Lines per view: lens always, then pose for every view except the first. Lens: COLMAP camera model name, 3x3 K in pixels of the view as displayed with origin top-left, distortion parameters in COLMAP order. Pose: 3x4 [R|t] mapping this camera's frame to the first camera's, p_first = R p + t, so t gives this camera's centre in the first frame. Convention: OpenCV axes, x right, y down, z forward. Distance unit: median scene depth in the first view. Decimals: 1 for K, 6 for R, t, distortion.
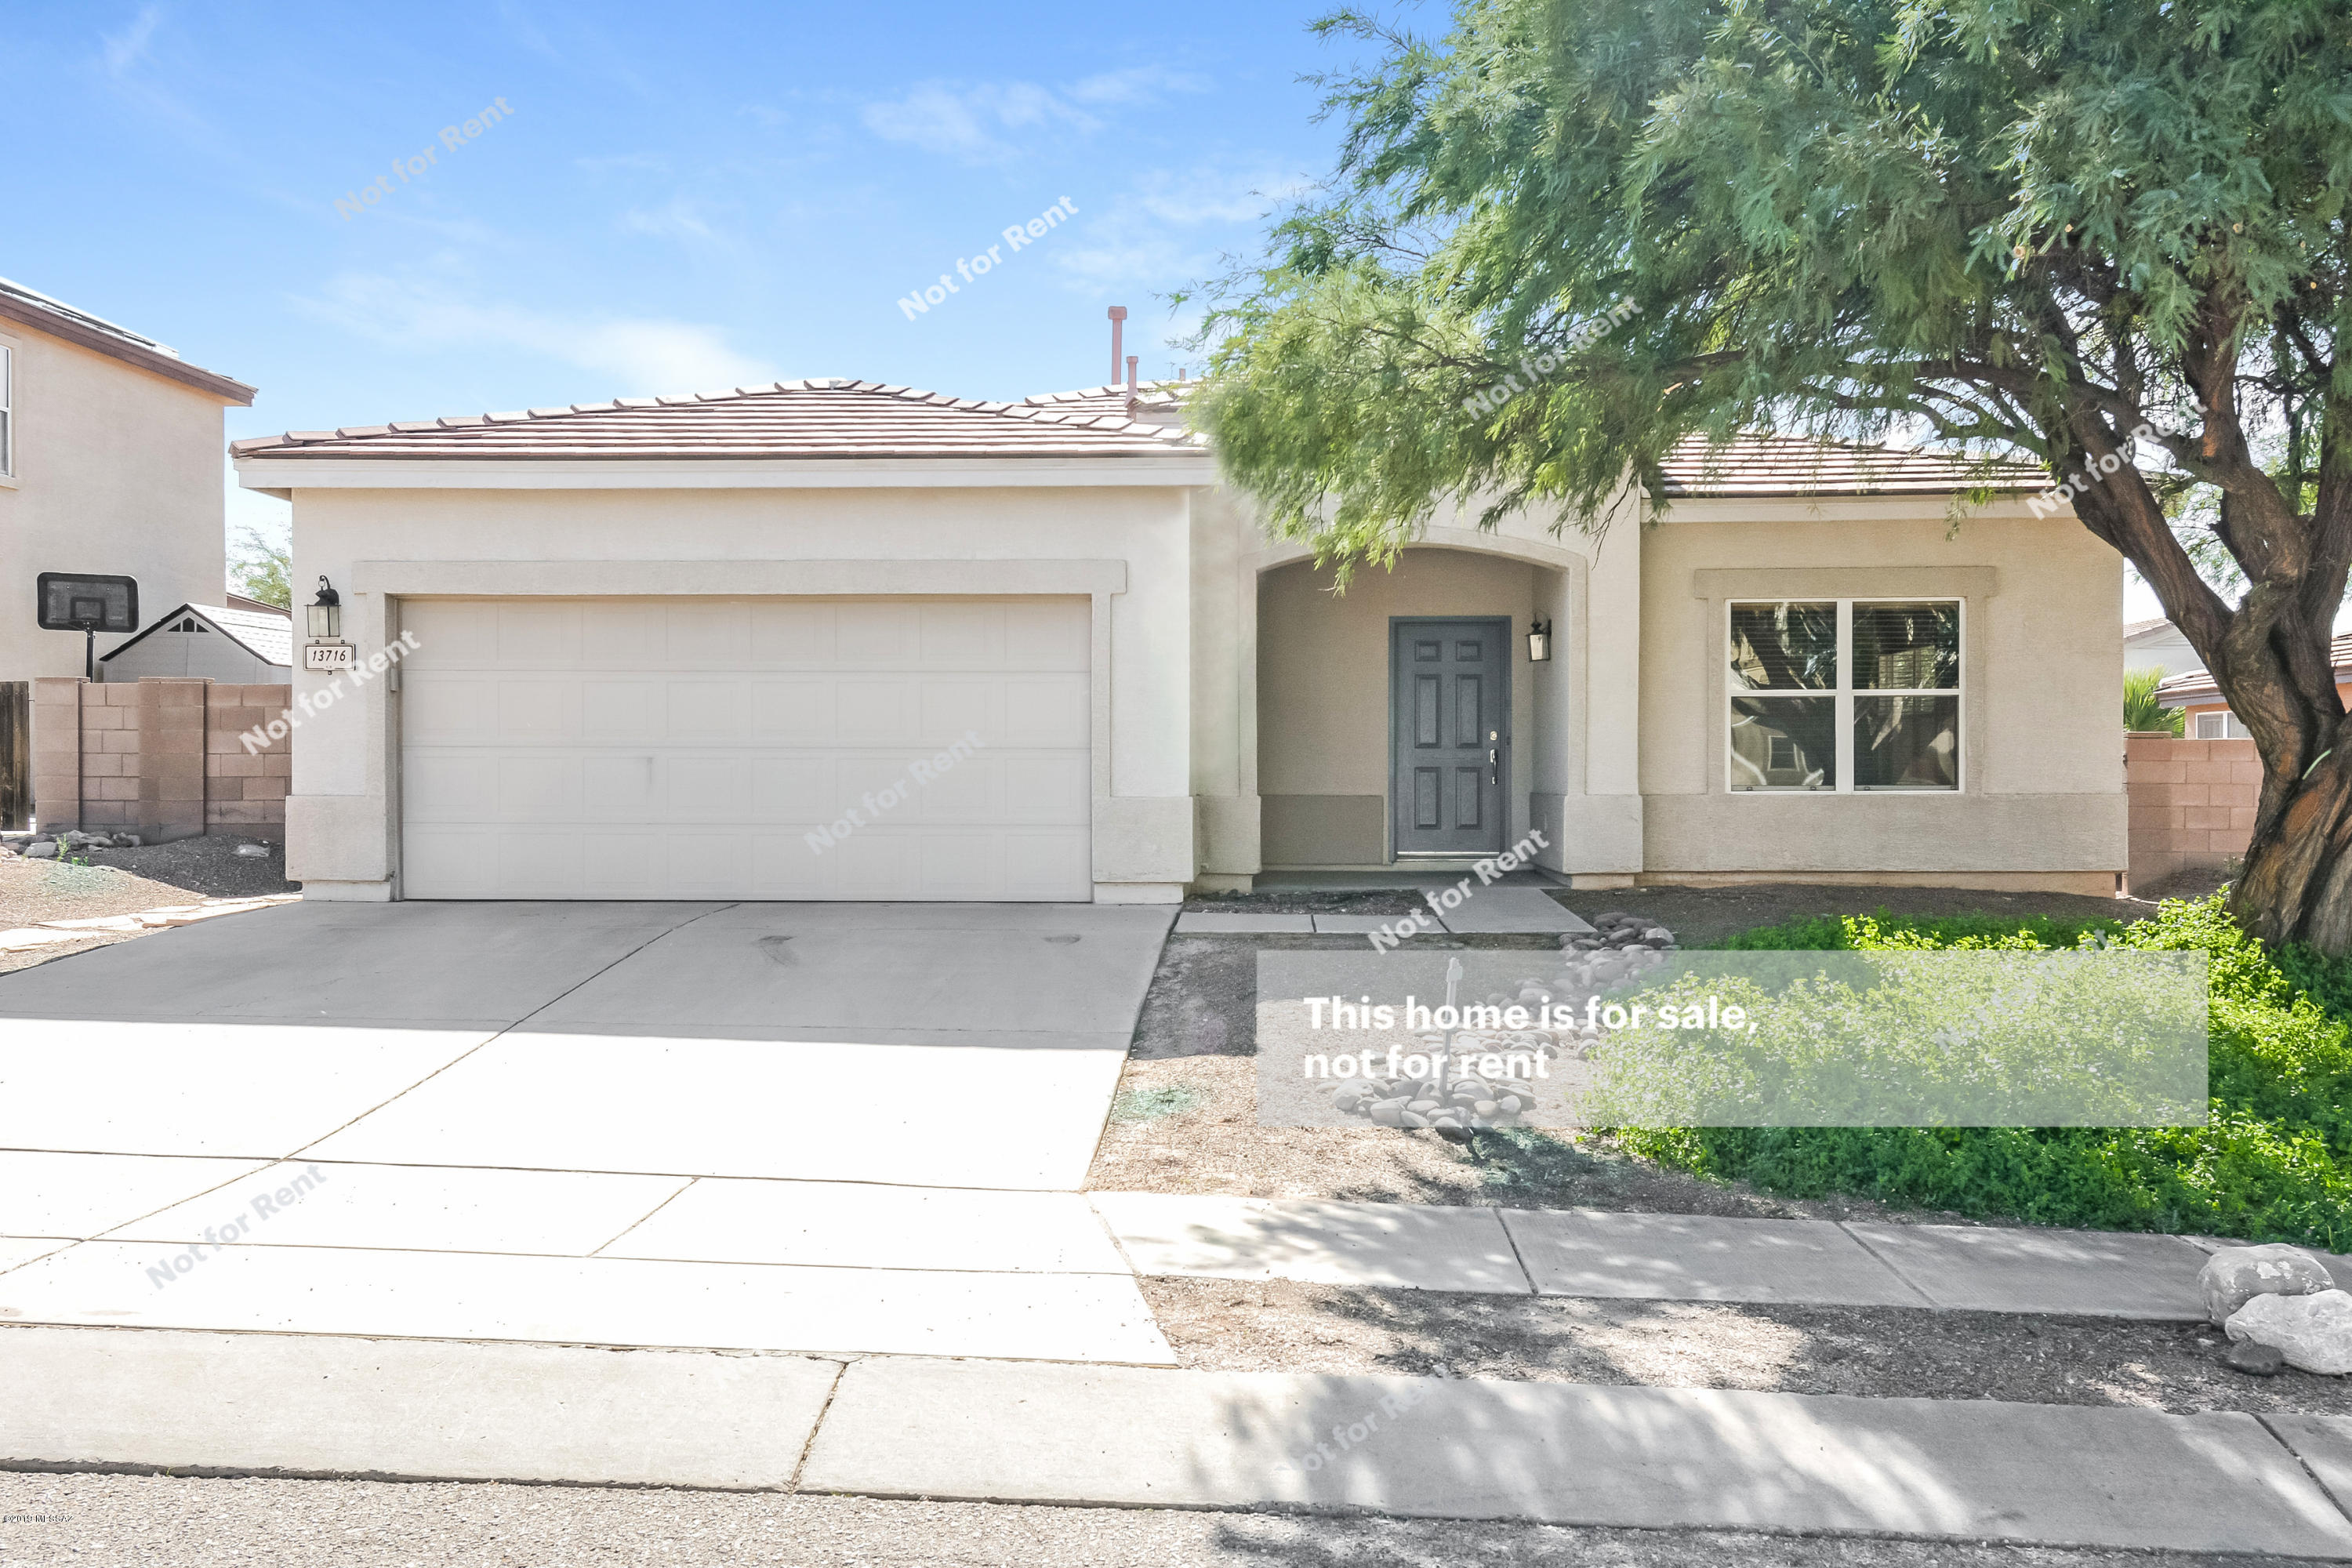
lens RADIAL K [[2033.5, 0, 1170.2], [0, 2033.5, 783.7], [0, 0, 1]] dist [0.005318, -0.003293]
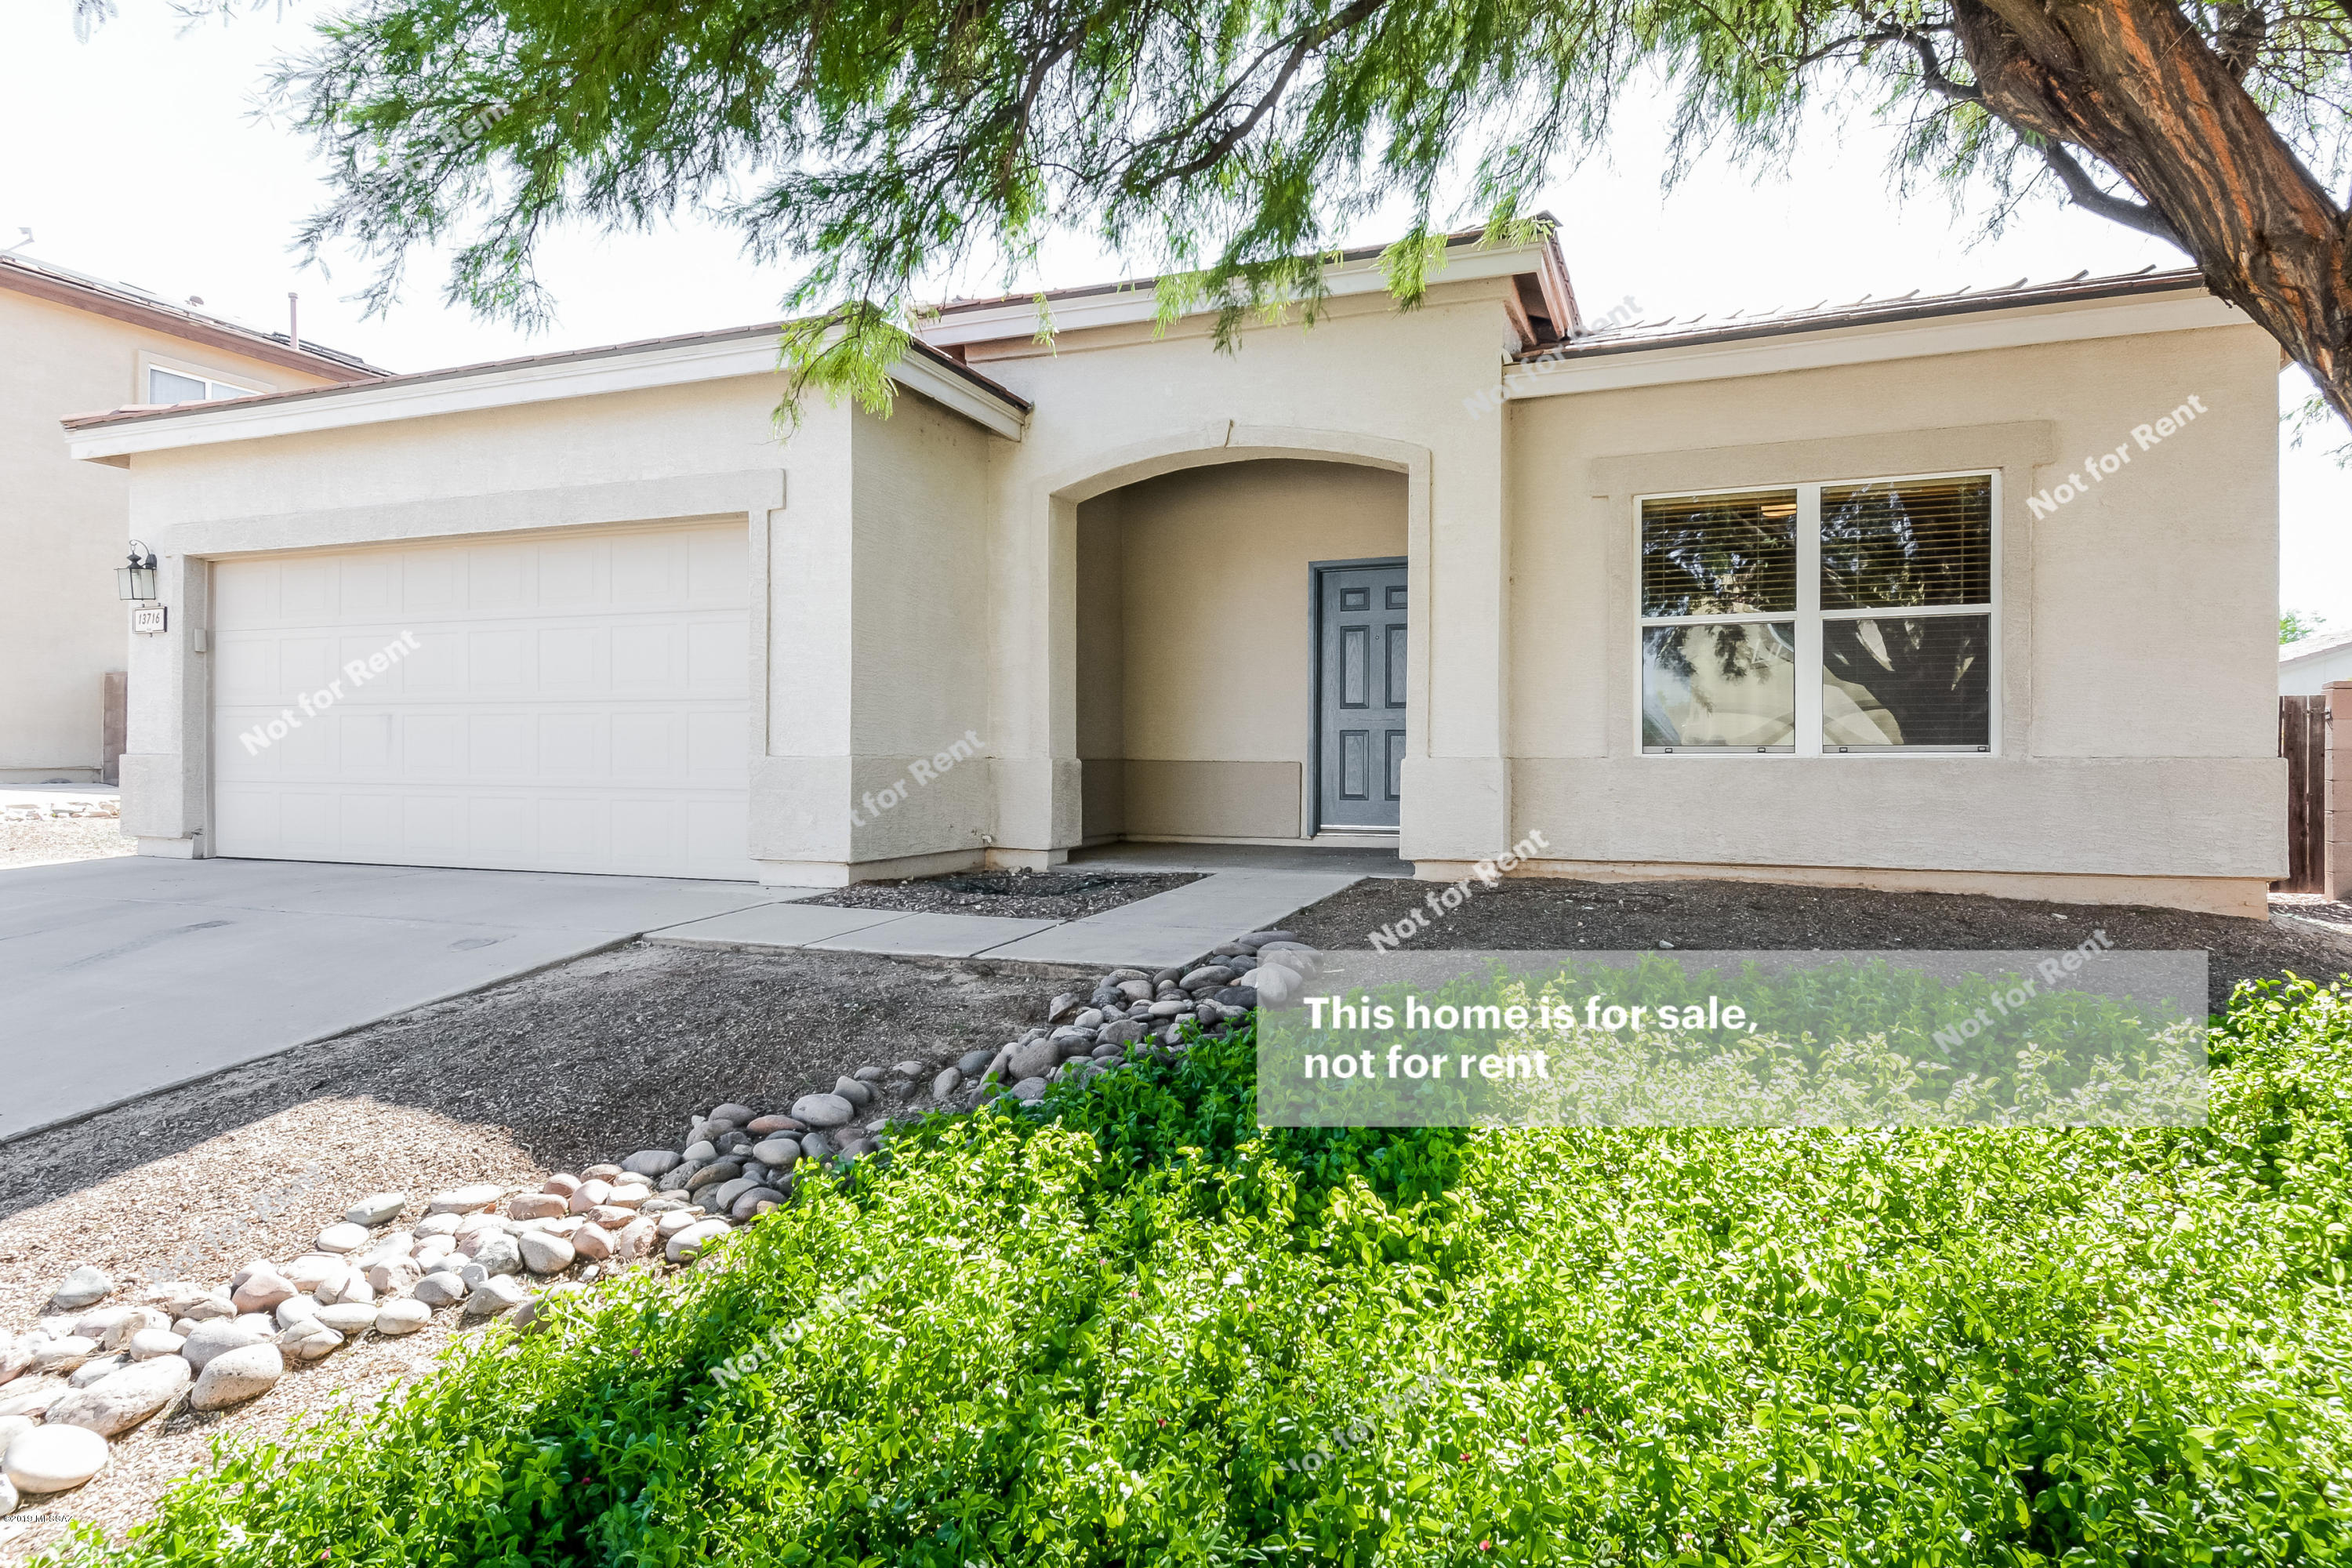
lens RADIAL K [[1313.2, 0, 1182.3], [0, 1313.2, 767.7], [0, 0, 1]] dist [-0.000960, 0.000508]
pose [[0.946006, 0.003983, -0.324123, 0.274754], [-0.004397, 0.999990, -0.000546, 0.009797], [0.324118, 0.001942, 0.946015, 0.496165]]
